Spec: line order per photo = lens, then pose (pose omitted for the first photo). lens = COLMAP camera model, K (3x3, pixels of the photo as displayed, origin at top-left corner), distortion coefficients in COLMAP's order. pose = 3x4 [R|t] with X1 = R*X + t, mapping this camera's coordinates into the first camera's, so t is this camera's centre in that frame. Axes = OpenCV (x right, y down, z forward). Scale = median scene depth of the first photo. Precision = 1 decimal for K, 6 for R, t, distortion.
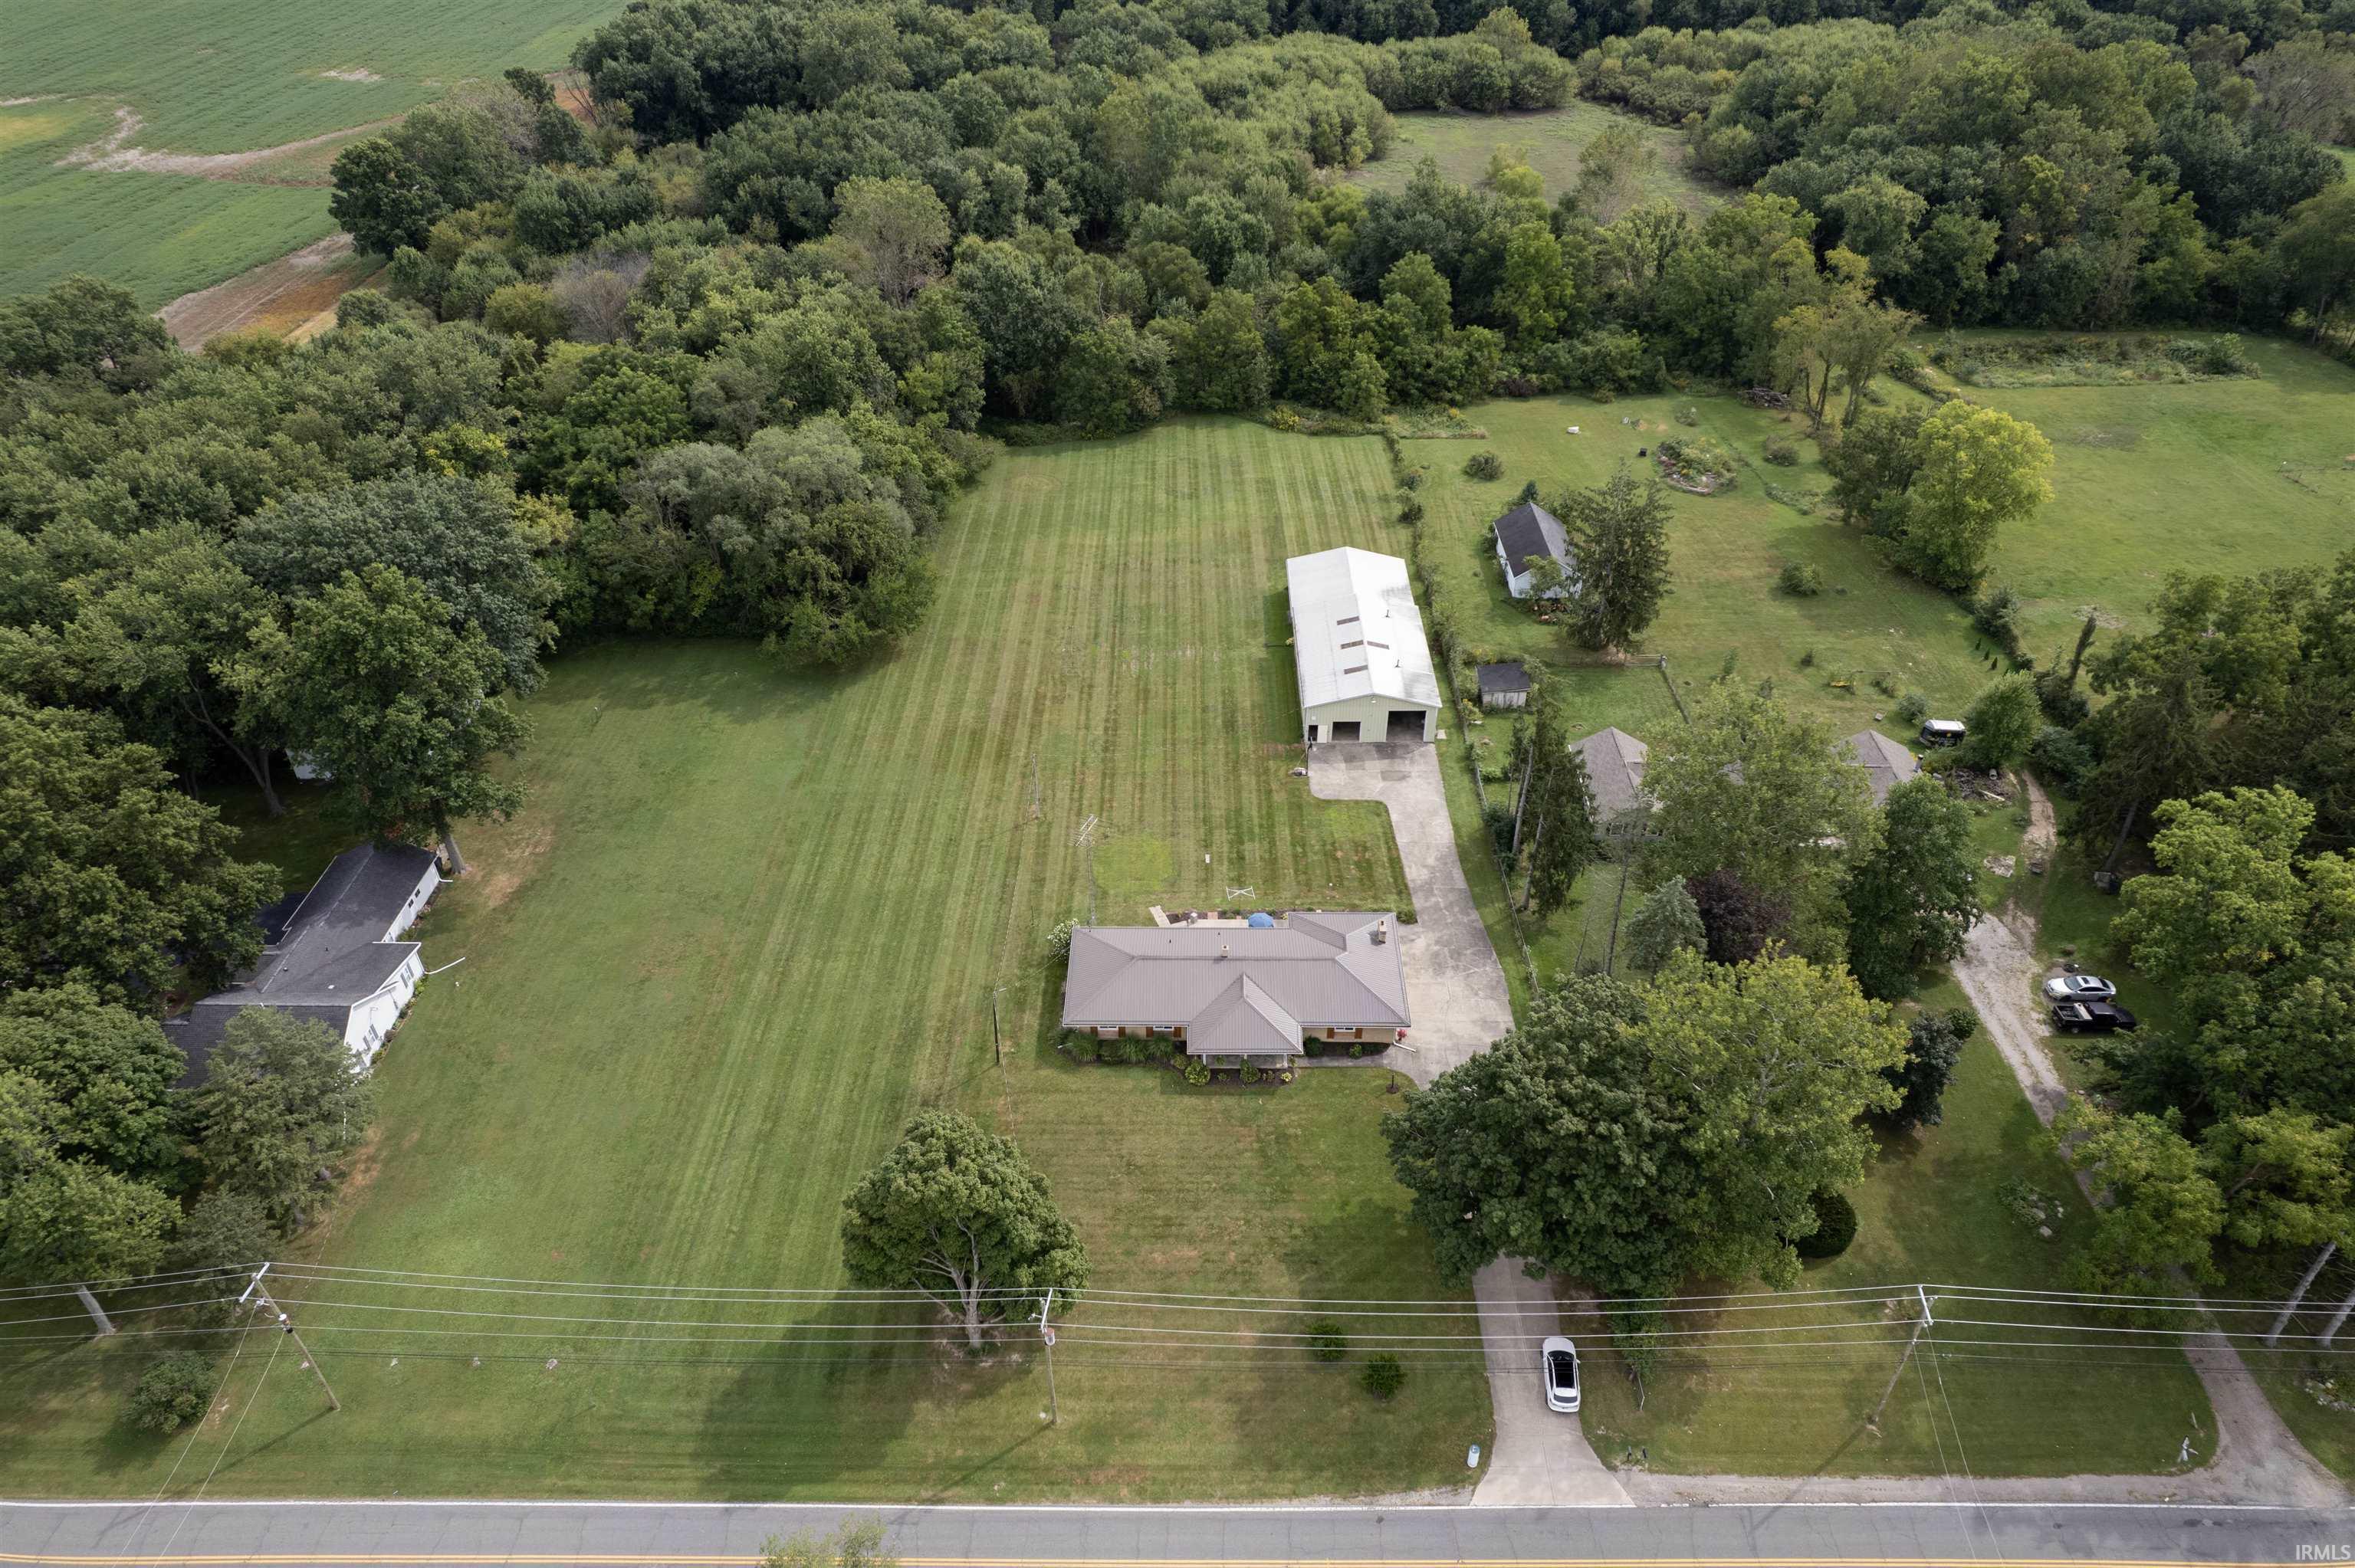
lens RADIAL K [[1512.8, 0, 1180.0], [0, 1512.8, 783.7], [0, 0, 1]] dist [-0.074200, 0.068938]
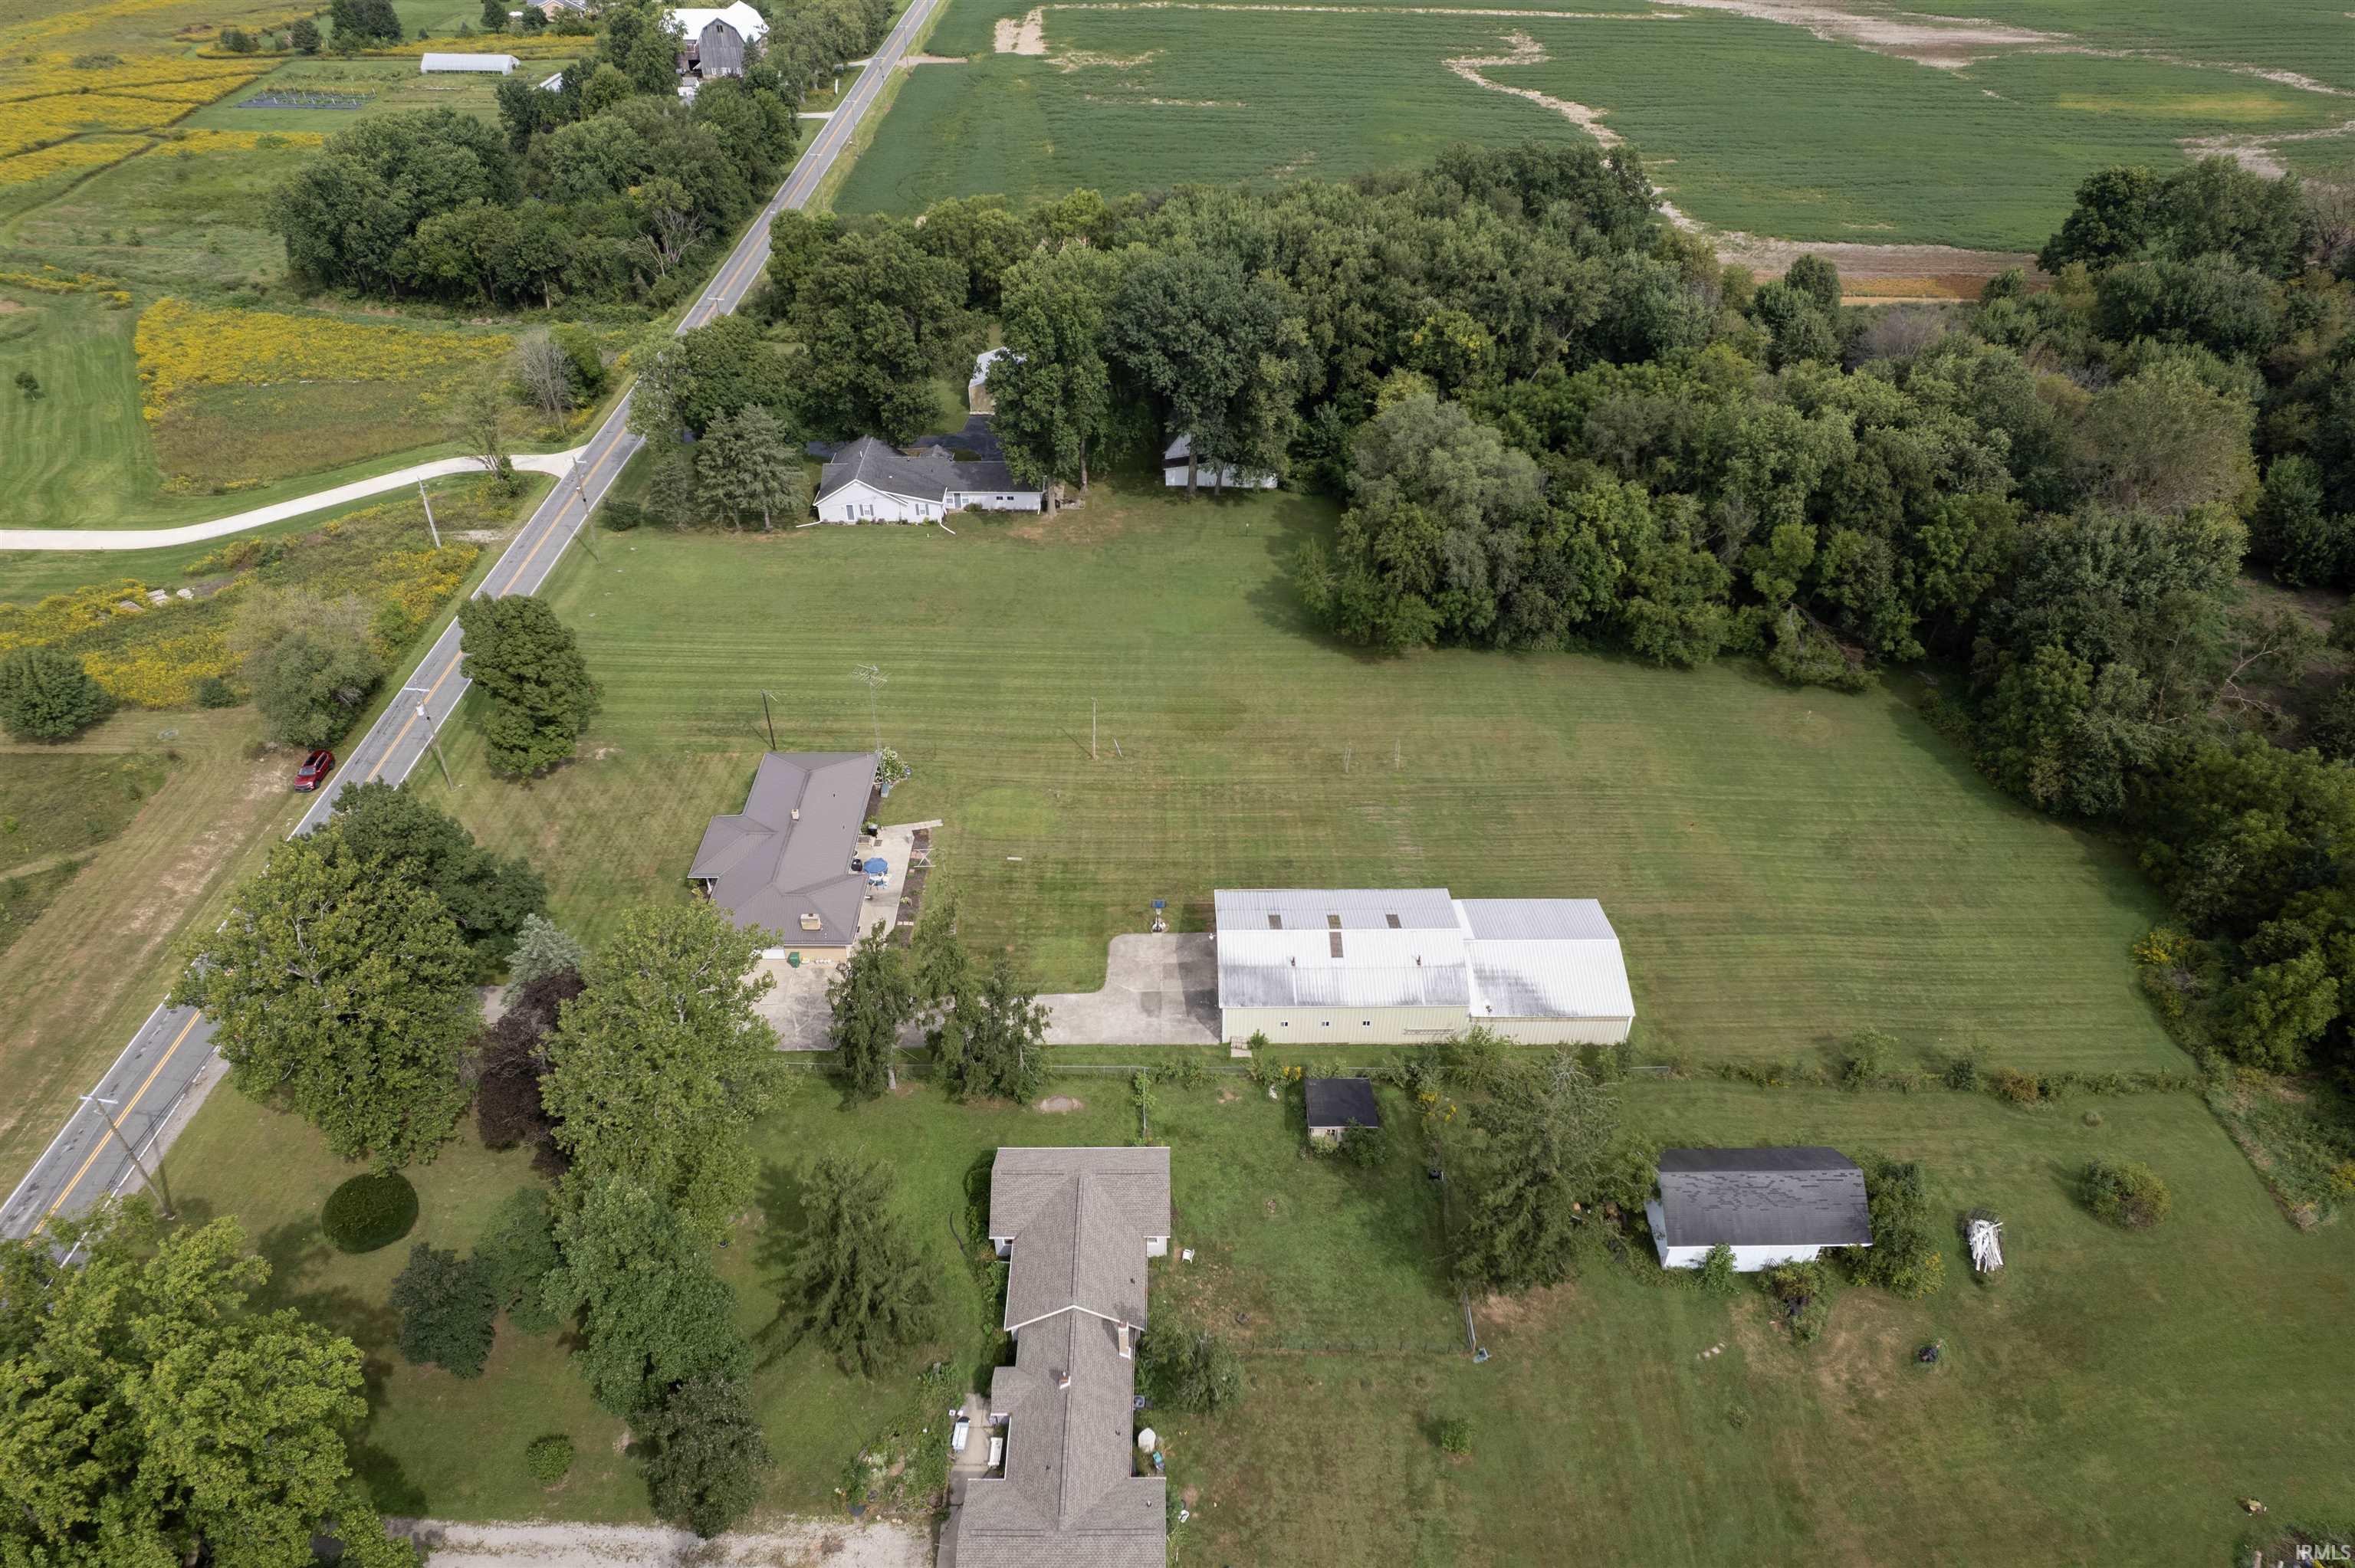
lens RADIAL K [[1531.6, 0, 1186.9], [0, 1531.6, 722.4], [0, 0, 1]] dist [-0.049829, 0.001784]
pose [[0.021792, 0.582654, -0.812428, 0.591470], [-0.601866, 0.656515, 0.454693, -0.403160], [0.798300, 0.479064, 0.364987, 0.502996]]
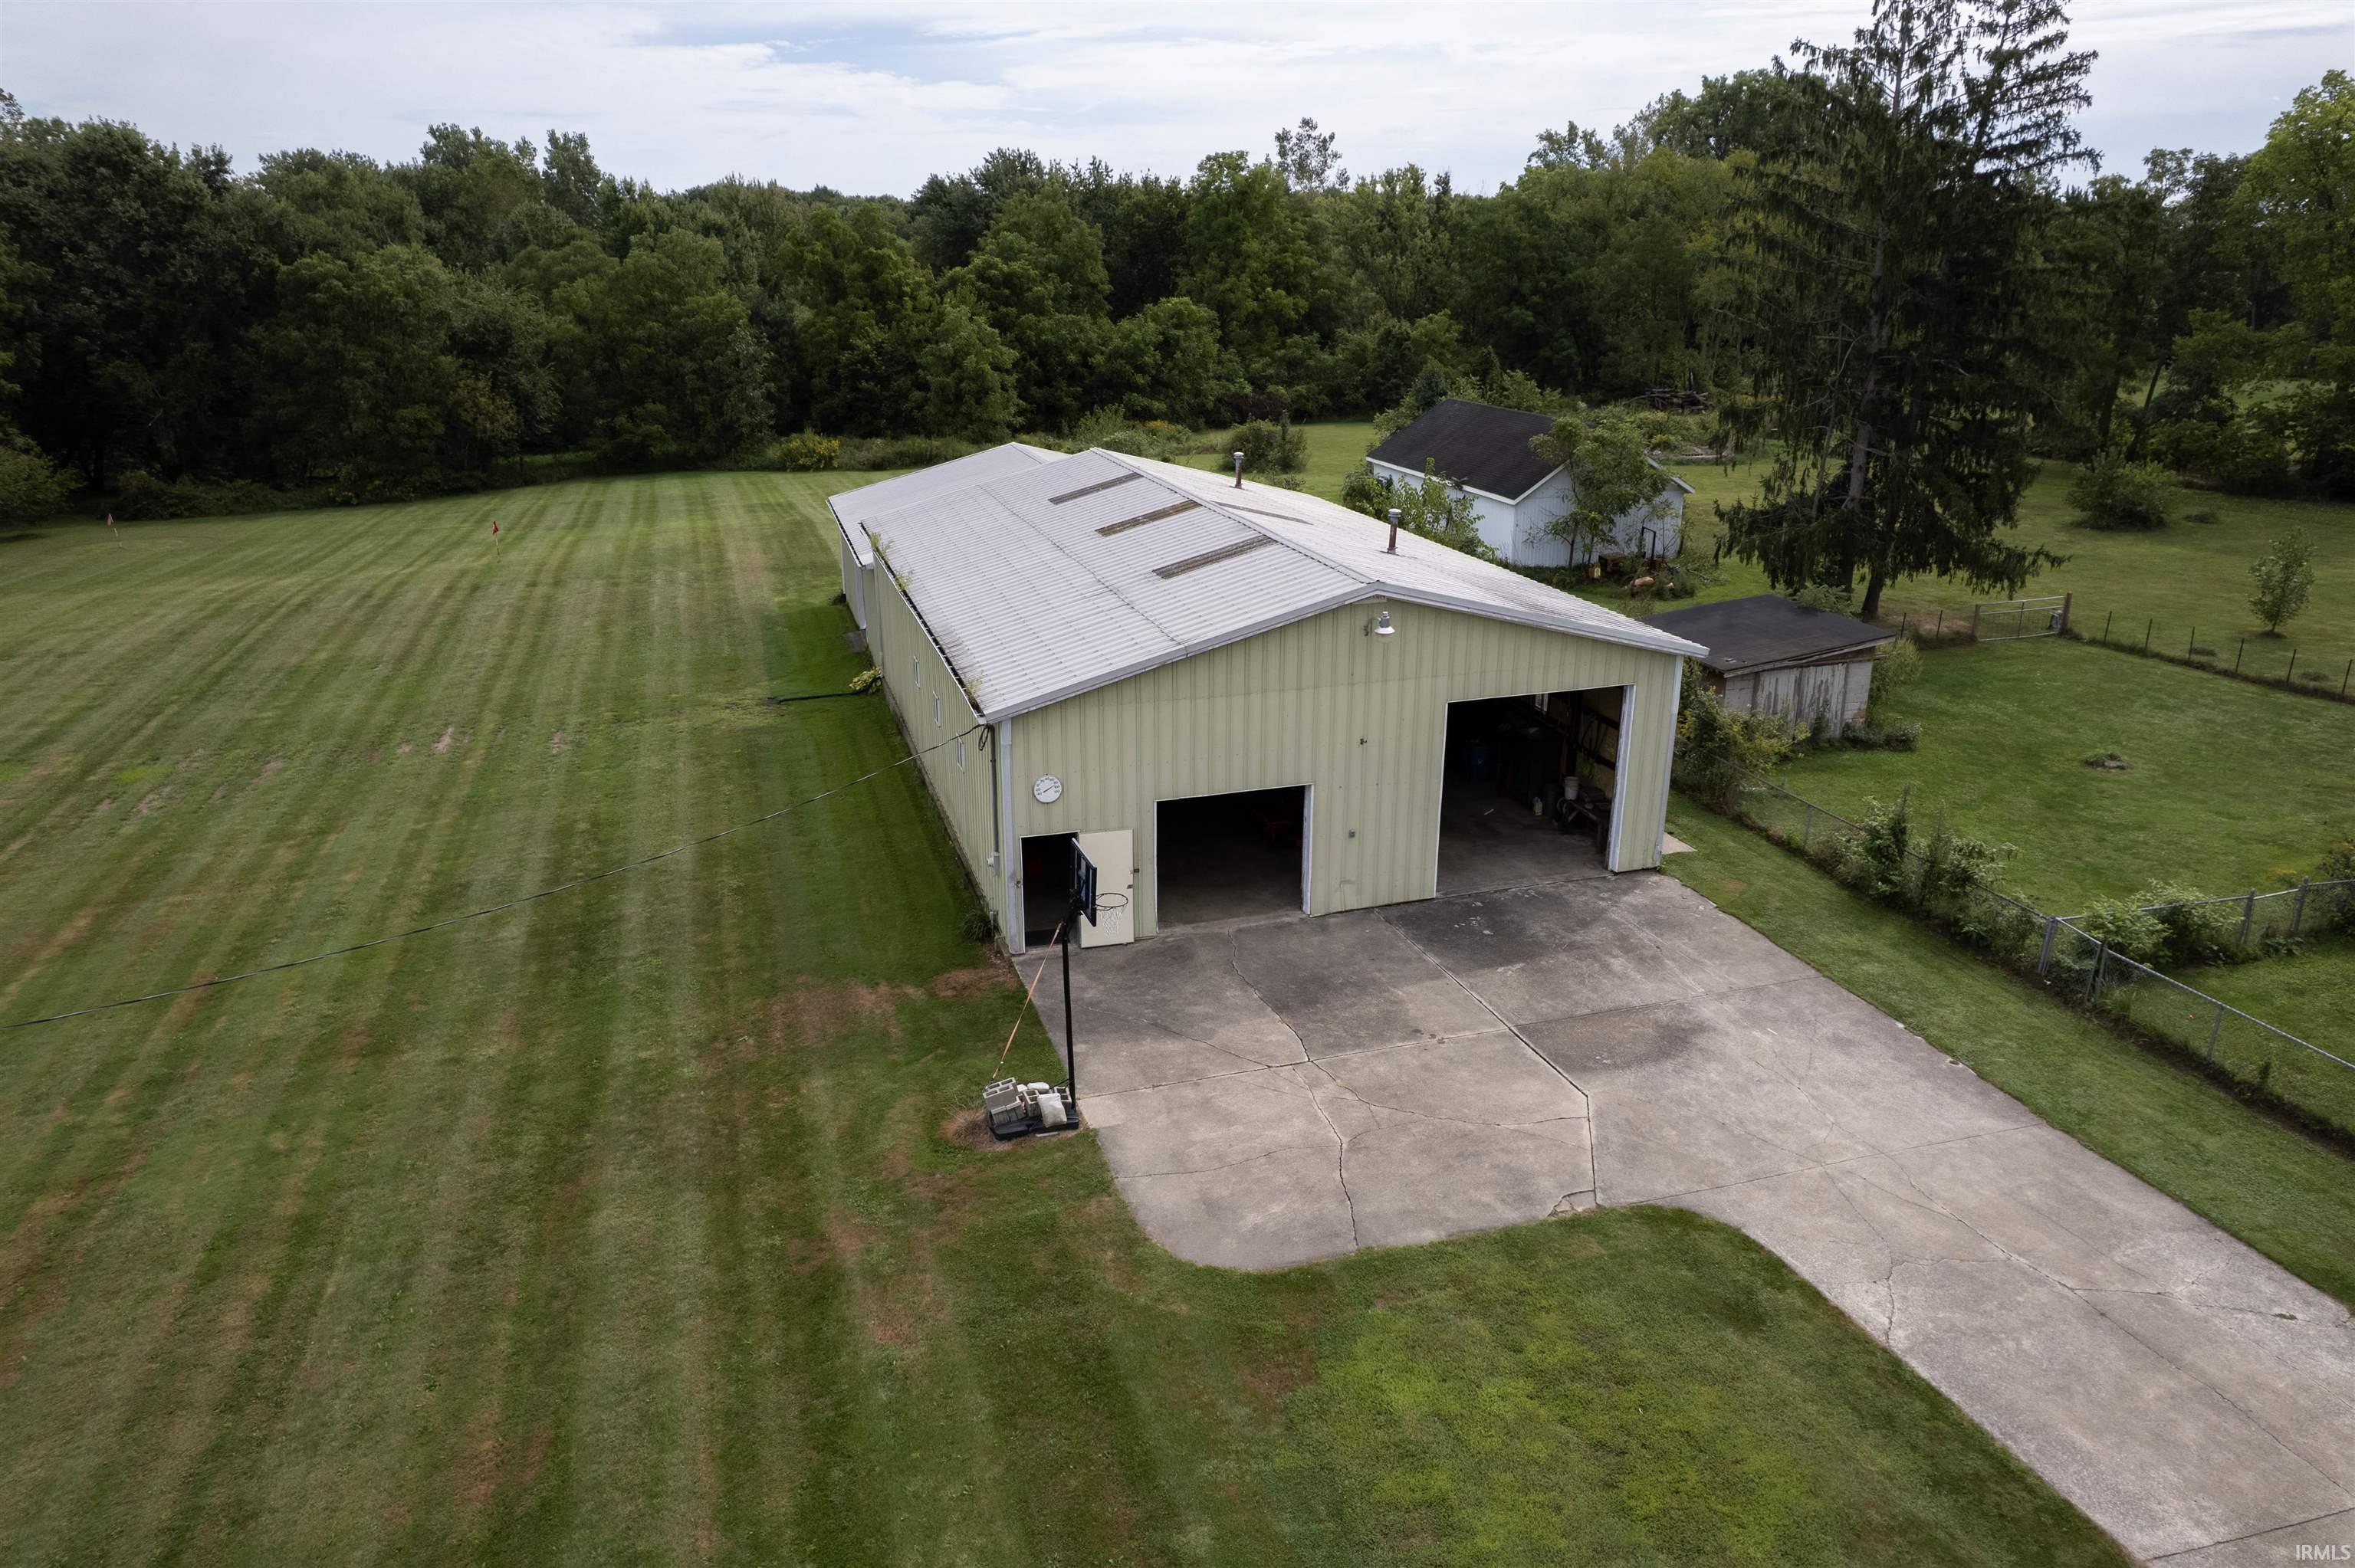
lens RADIAL K [[1512.8, 0, 1180.0], [0, 1512.8, 783.7], [0, 0, 1]] dist [-0.074200, 0.068938]
pose [[0.954507, -0.094458, 0.282831, 0.044580], [0.174996, 0.945434, -0.274830, 0.003895], [-0.241438, 0.311822, 0.918953, 0.682538]]
